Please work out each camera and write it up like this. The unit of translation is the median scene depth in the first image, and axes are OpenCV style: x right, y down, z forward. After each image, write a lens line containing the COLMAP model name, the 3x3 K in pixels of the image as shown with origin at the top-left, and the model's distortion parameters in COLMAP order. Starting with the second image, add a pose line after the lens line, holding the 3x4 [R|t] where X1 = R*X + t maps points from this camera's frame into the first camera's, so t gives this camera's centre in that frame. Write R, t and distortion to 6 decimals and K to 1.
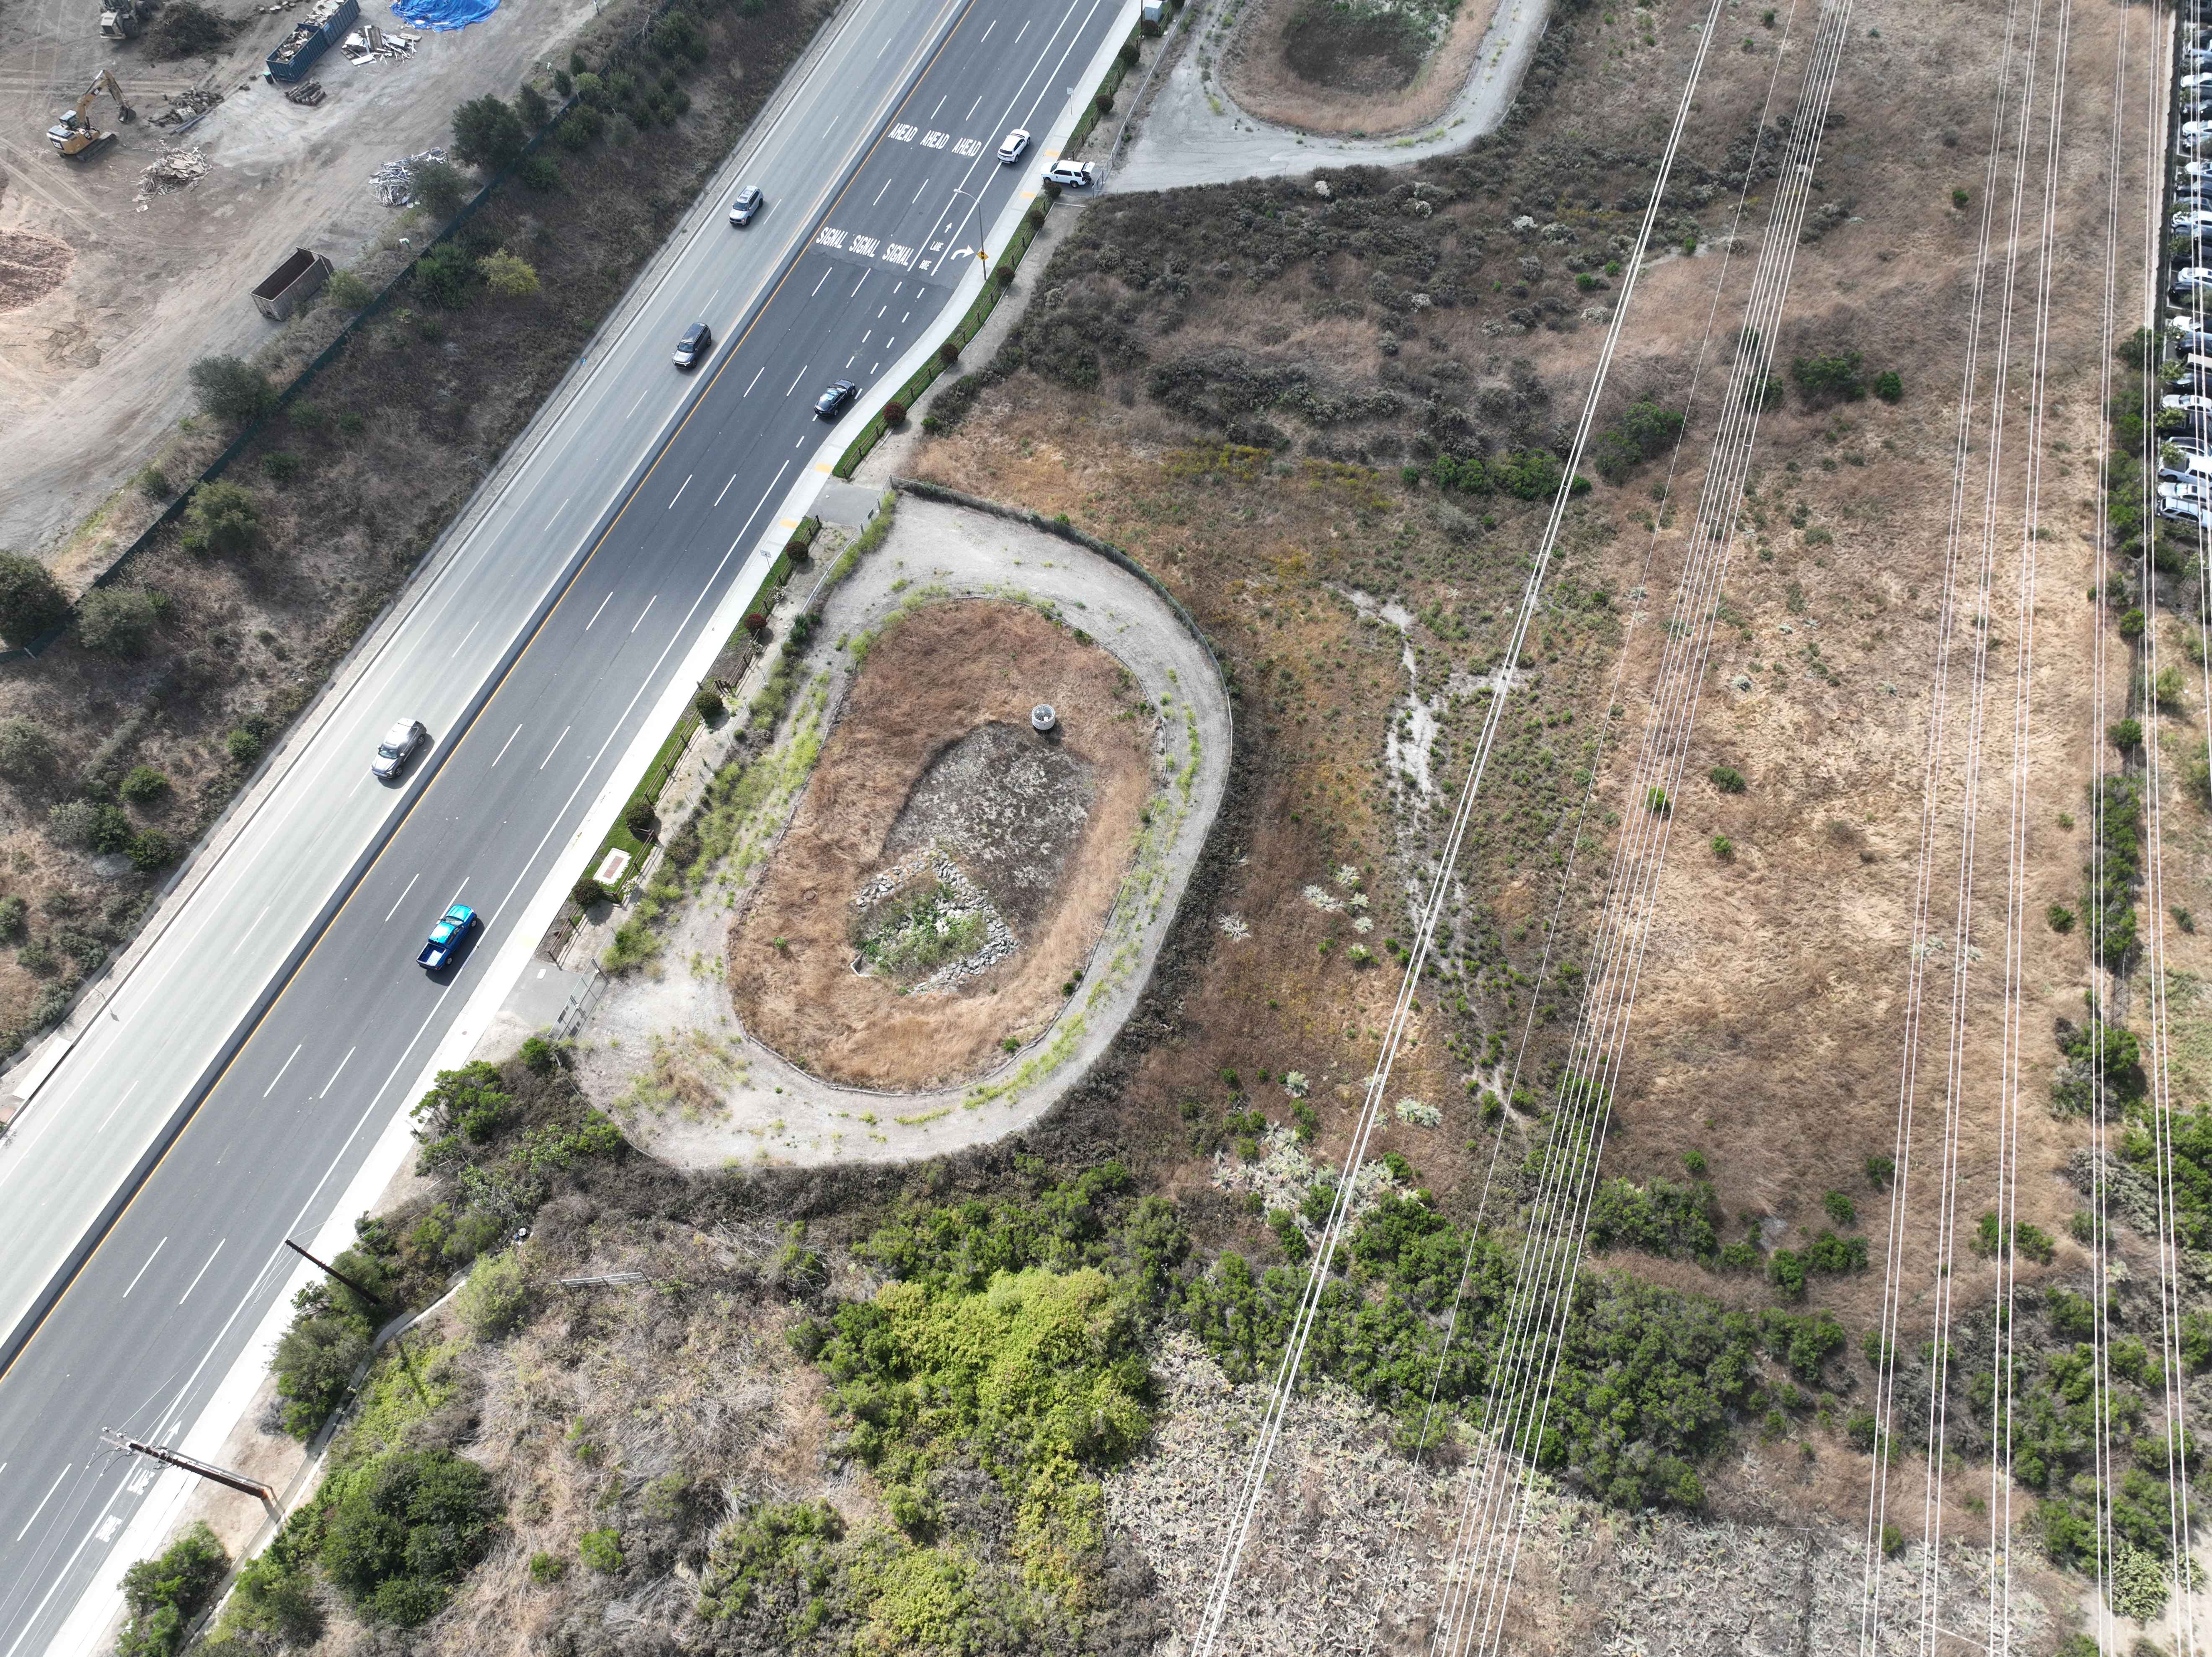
lens RADIAL K [[1534.8, 0, 1111.0], [0, 1534.8, 829.2], [0, 0, 1]] dist [-0.003042, 0.013414]
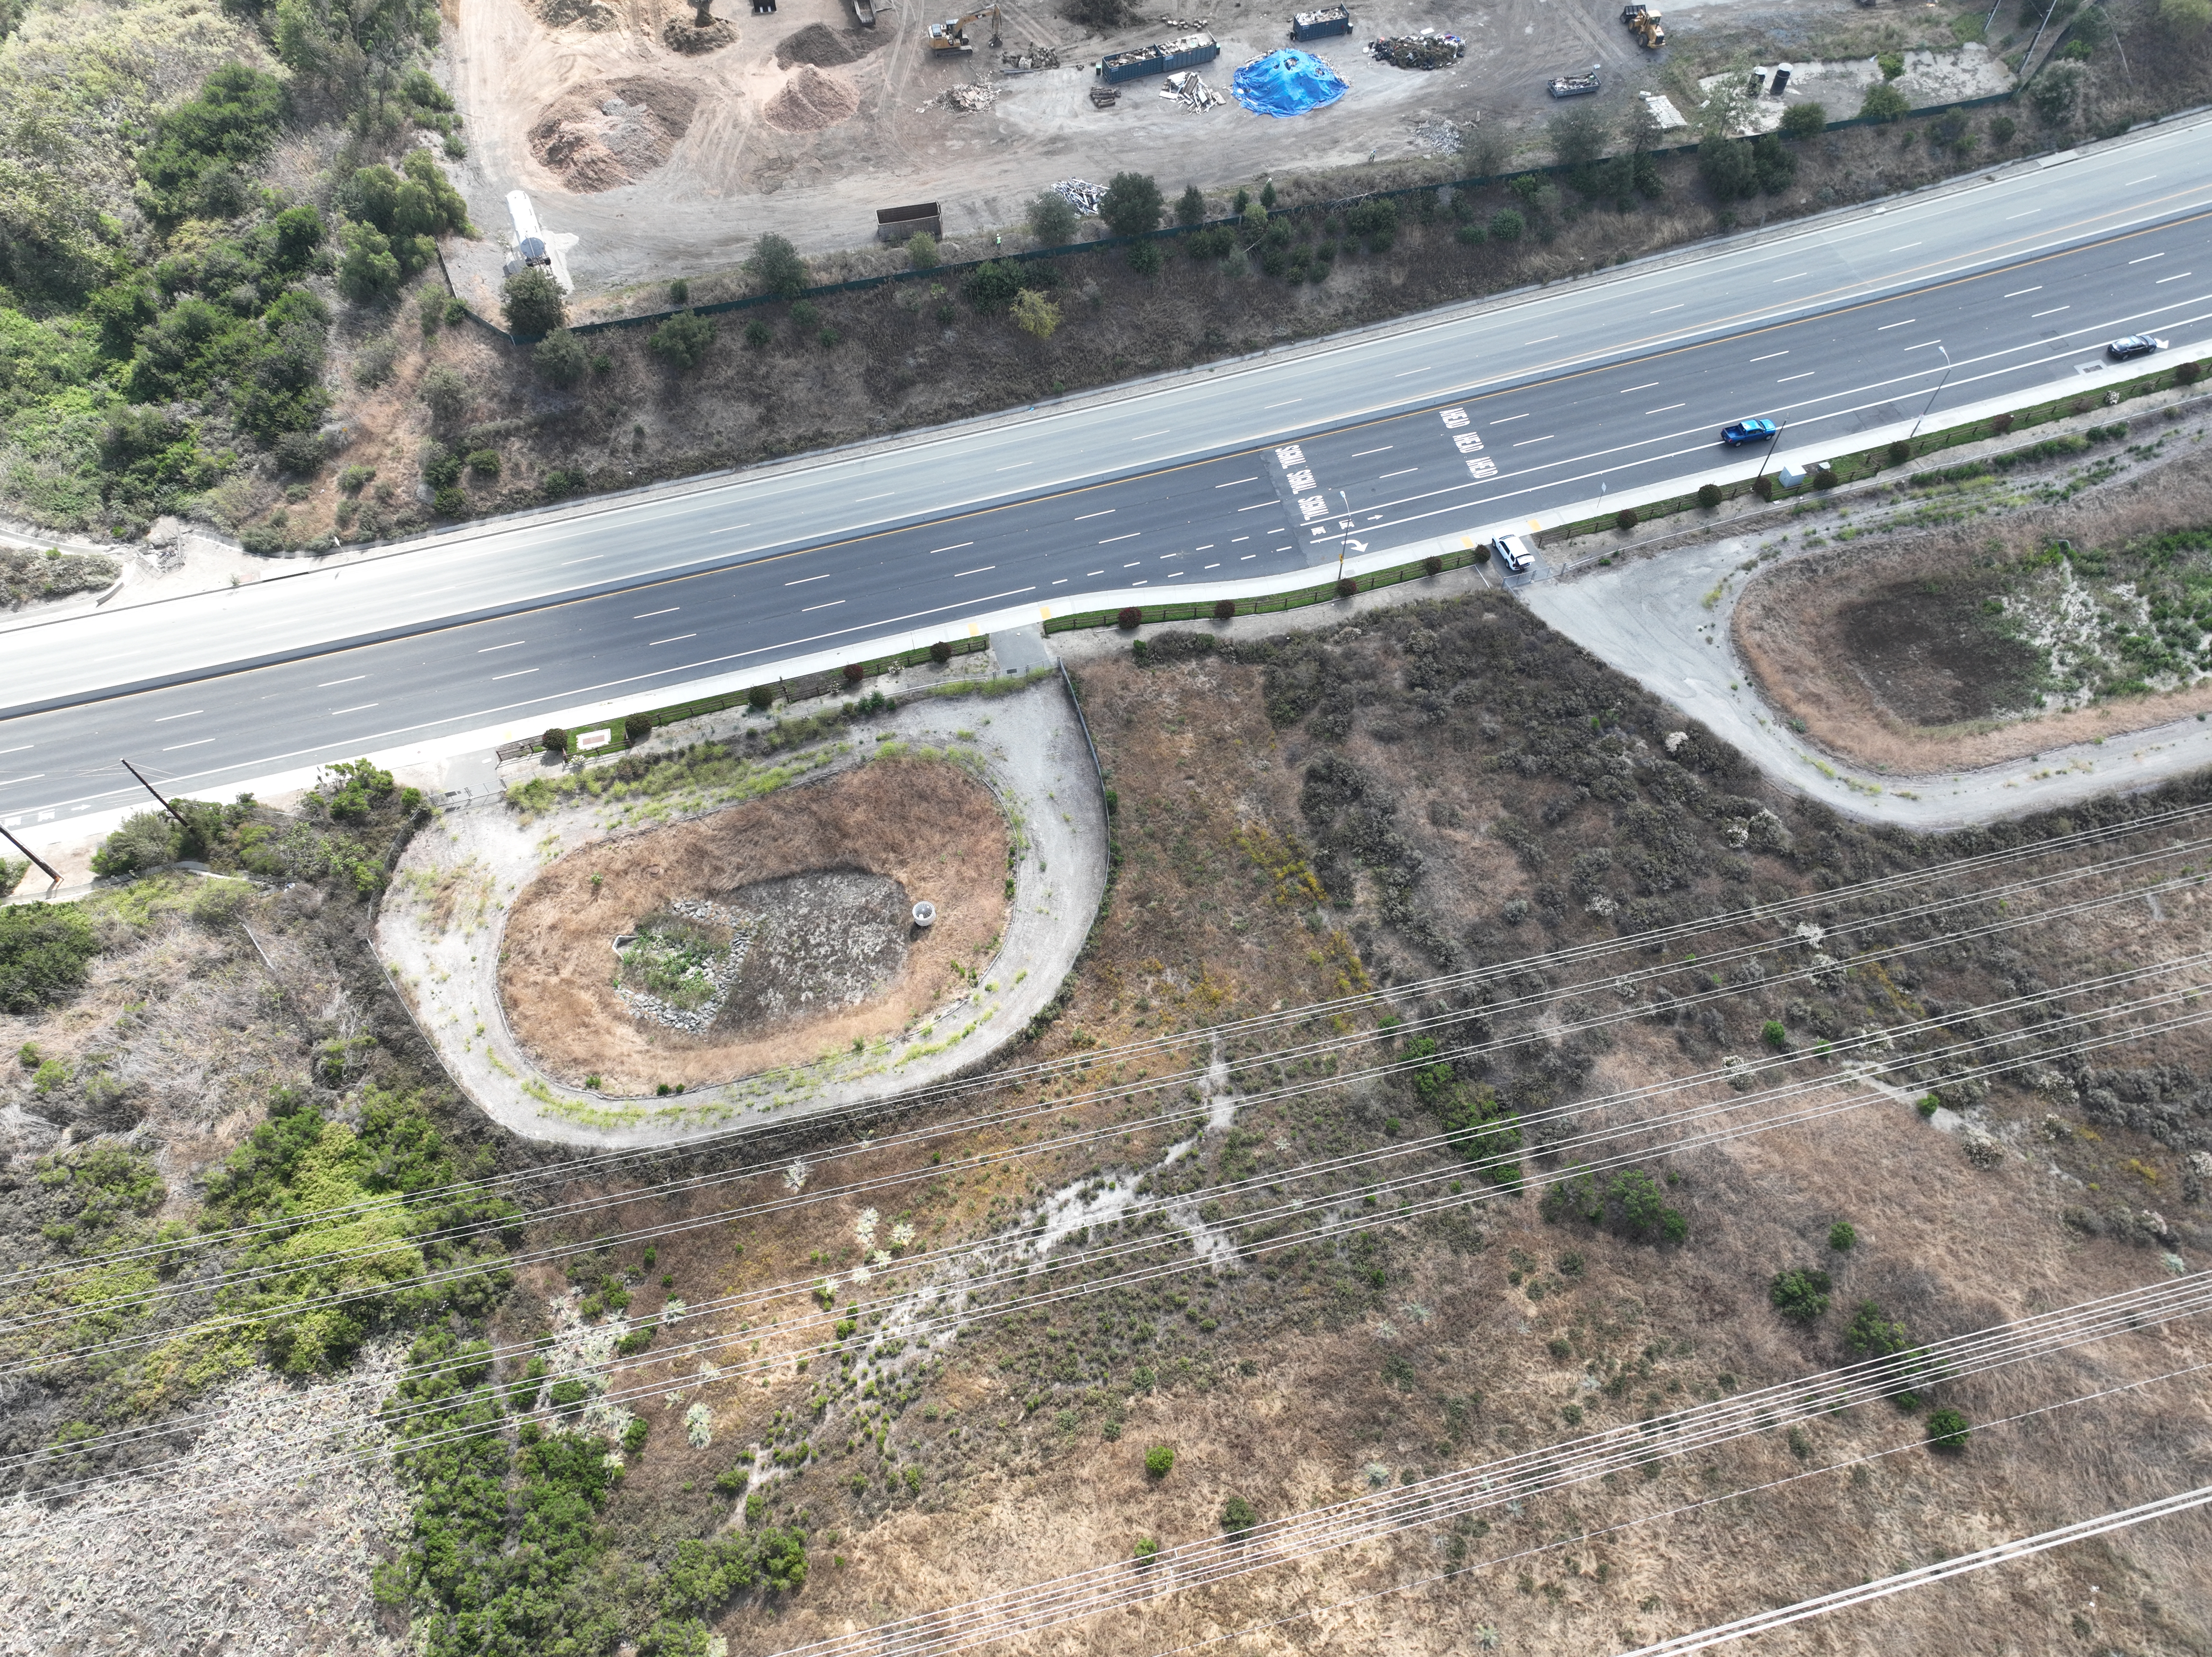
lens RADIAL K [[1534.8, 0, 1111.0], [0, 1534.8, 829.2], [0, 0, 1]] dist [-0.003042, 0.013414]
pose [[0.575718, 0.688767, -0.440622, 0.479484], [-0.683905, 0.700996, 0.202183, -0.438503], [0.448131, 0.184943, 0.874628, 0.135573]]
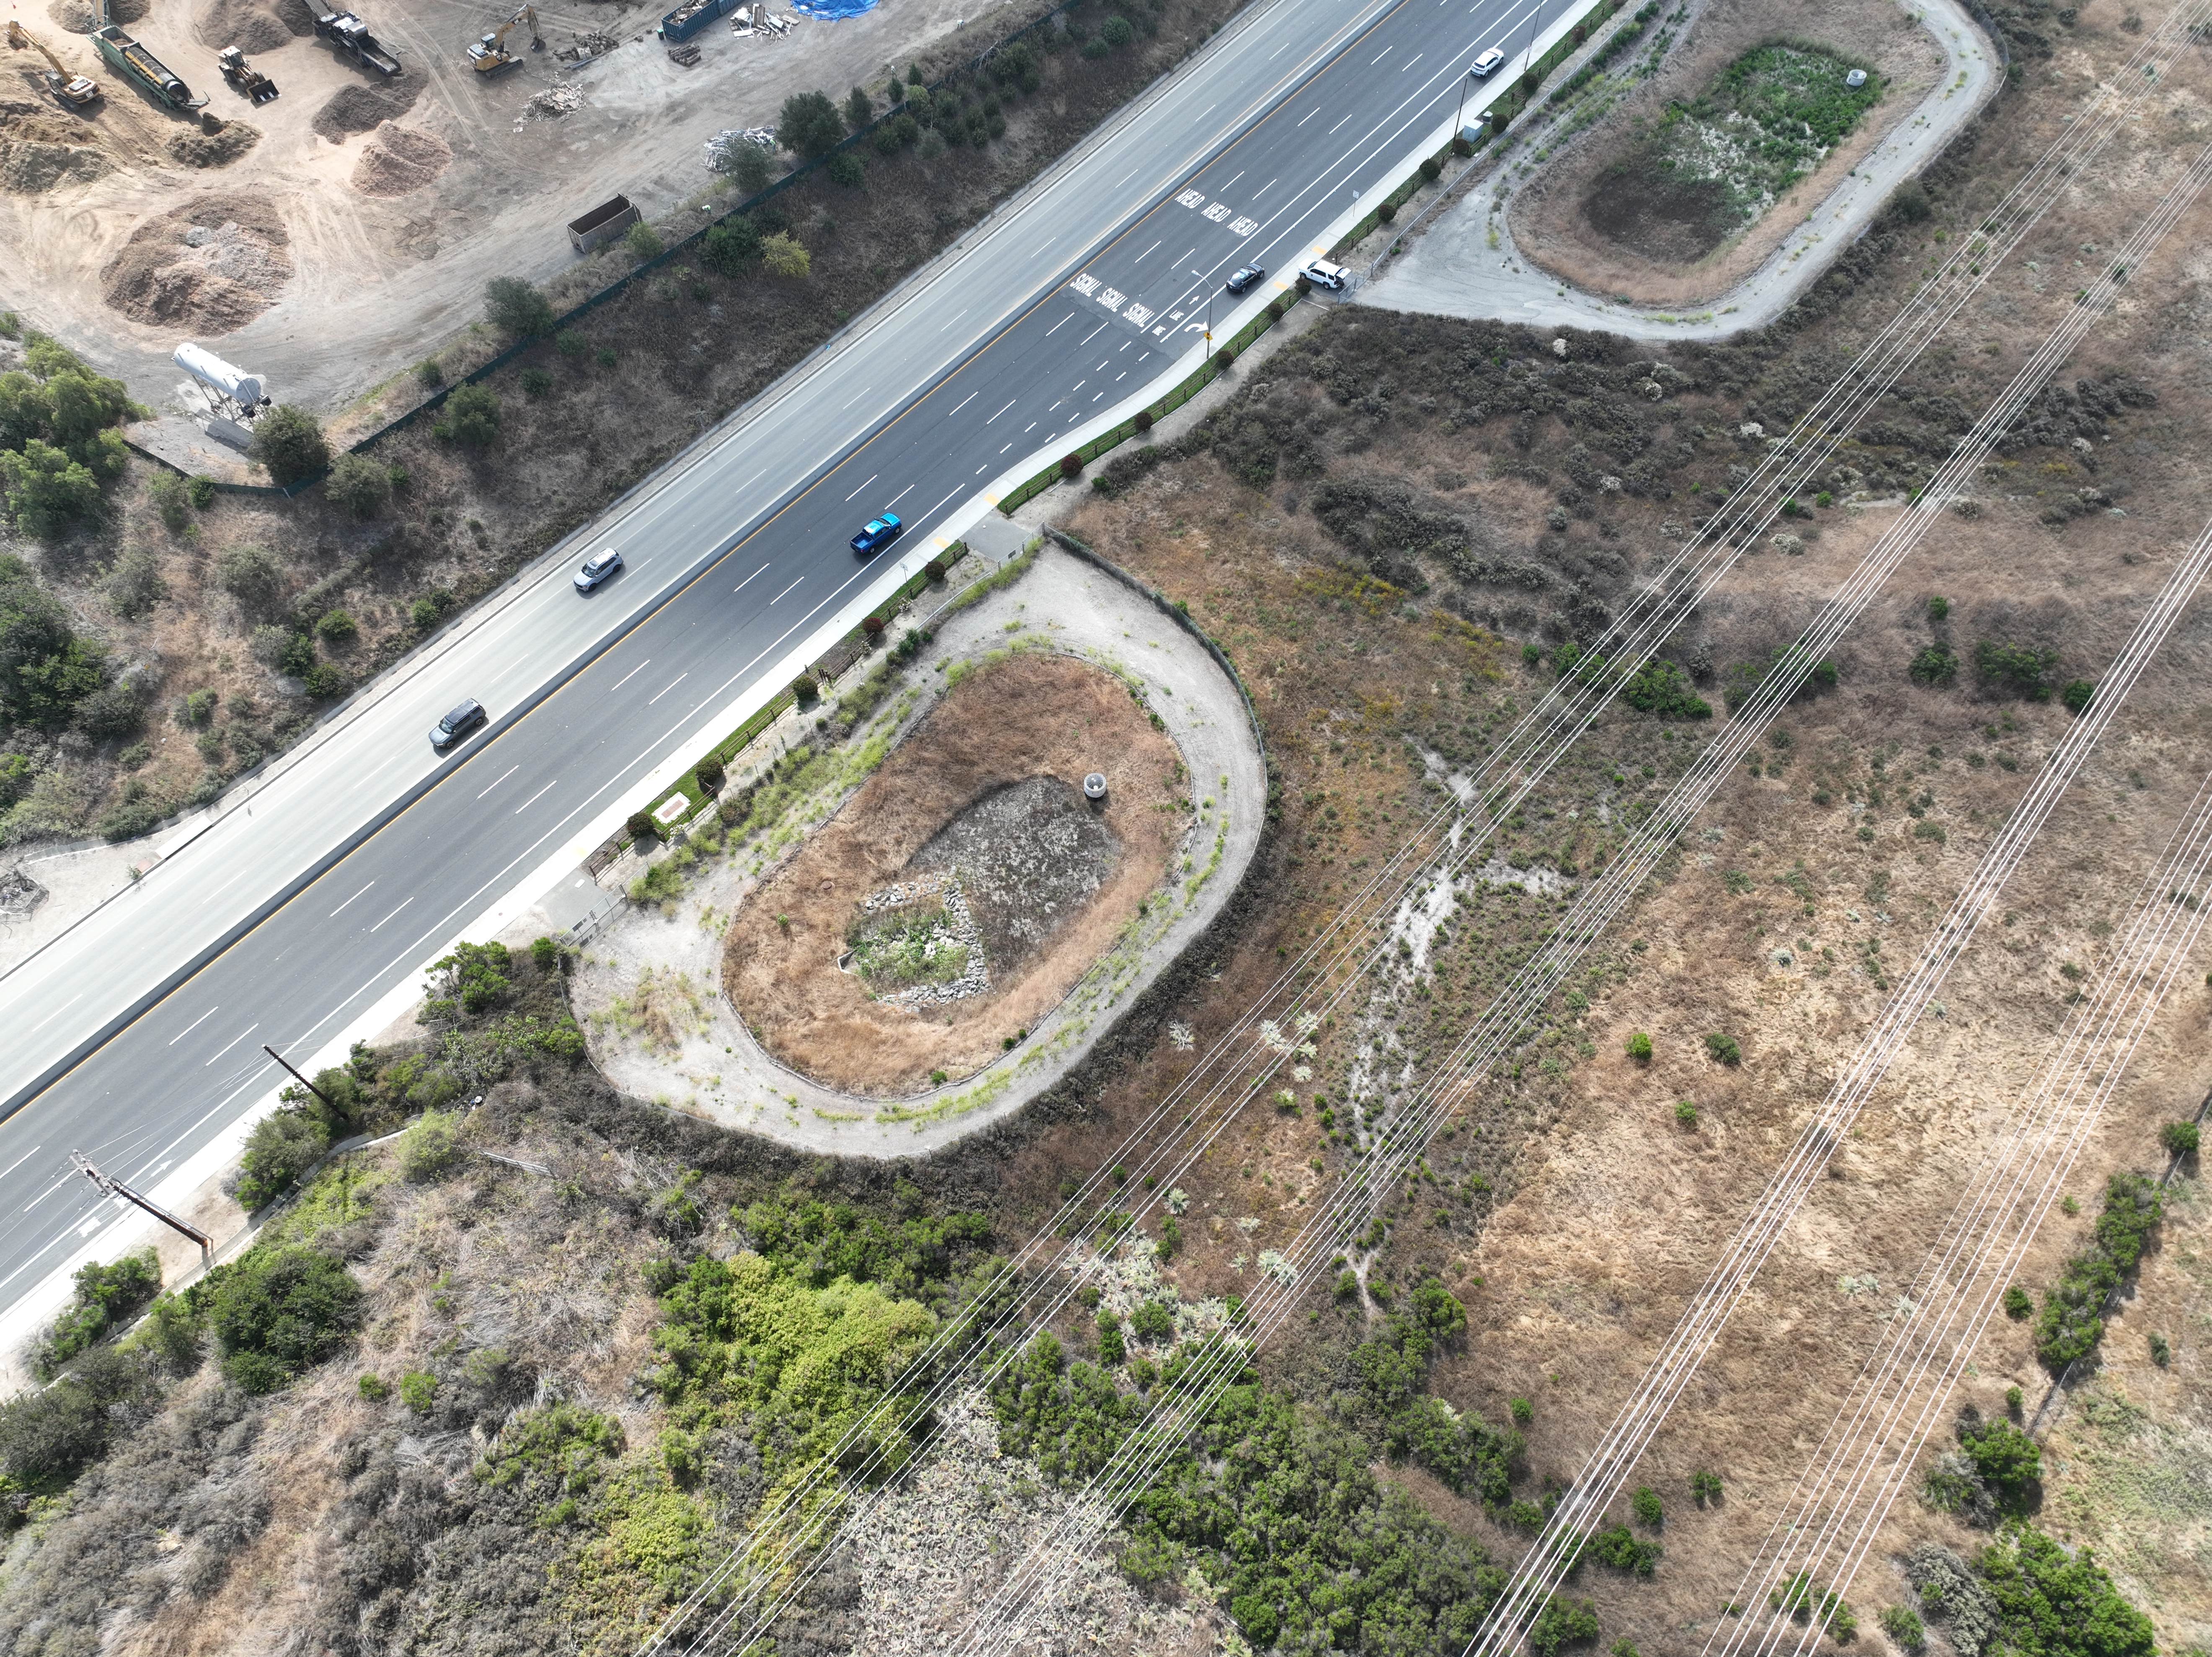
lens RADIAL K [[1534.8, 0, 1111.0], [0, 1534.8, 829.2], [0, 0, 1]] dist [-0.003042, 0.013414]
pose [[0.939448, 0.288487, -0.184966, 0.179133], [-0.287645, 0.957203, 0.031973, -0.085977], [0.186274, 0.023168, 0.982225, -0.030395]]
